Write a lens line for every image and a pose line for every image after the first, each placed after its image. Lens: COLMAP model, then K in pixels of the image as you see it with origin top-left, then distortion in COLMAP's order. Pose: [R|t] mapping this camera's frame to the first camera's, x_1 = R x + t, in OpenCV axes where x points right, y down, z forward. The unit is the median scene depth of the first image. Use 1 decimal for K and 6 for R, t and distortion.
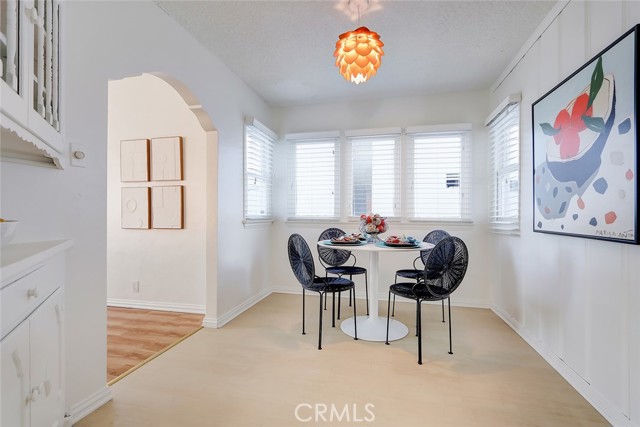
lens RADIAL K [[295.7, 0, 318.2], [0, 295.7, 212.2], [0, 0, 1]] dist [-0.000290, -0.001673]
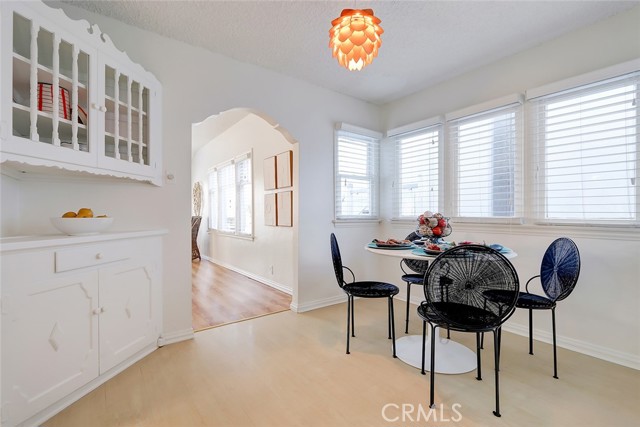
lens RADIAL K [[295.7, 0, 317.9], [0, 295.7, 213.5], [0, 0, 1]] dist [-0.000290, -0.001673]
pose [[0.764128, -0.004080, -0.645052, 0.484476], [0.005510, 0.999985, 0.000203, 0.004110], [0.645042, -0.003709, 0.764139, 0.174474]]
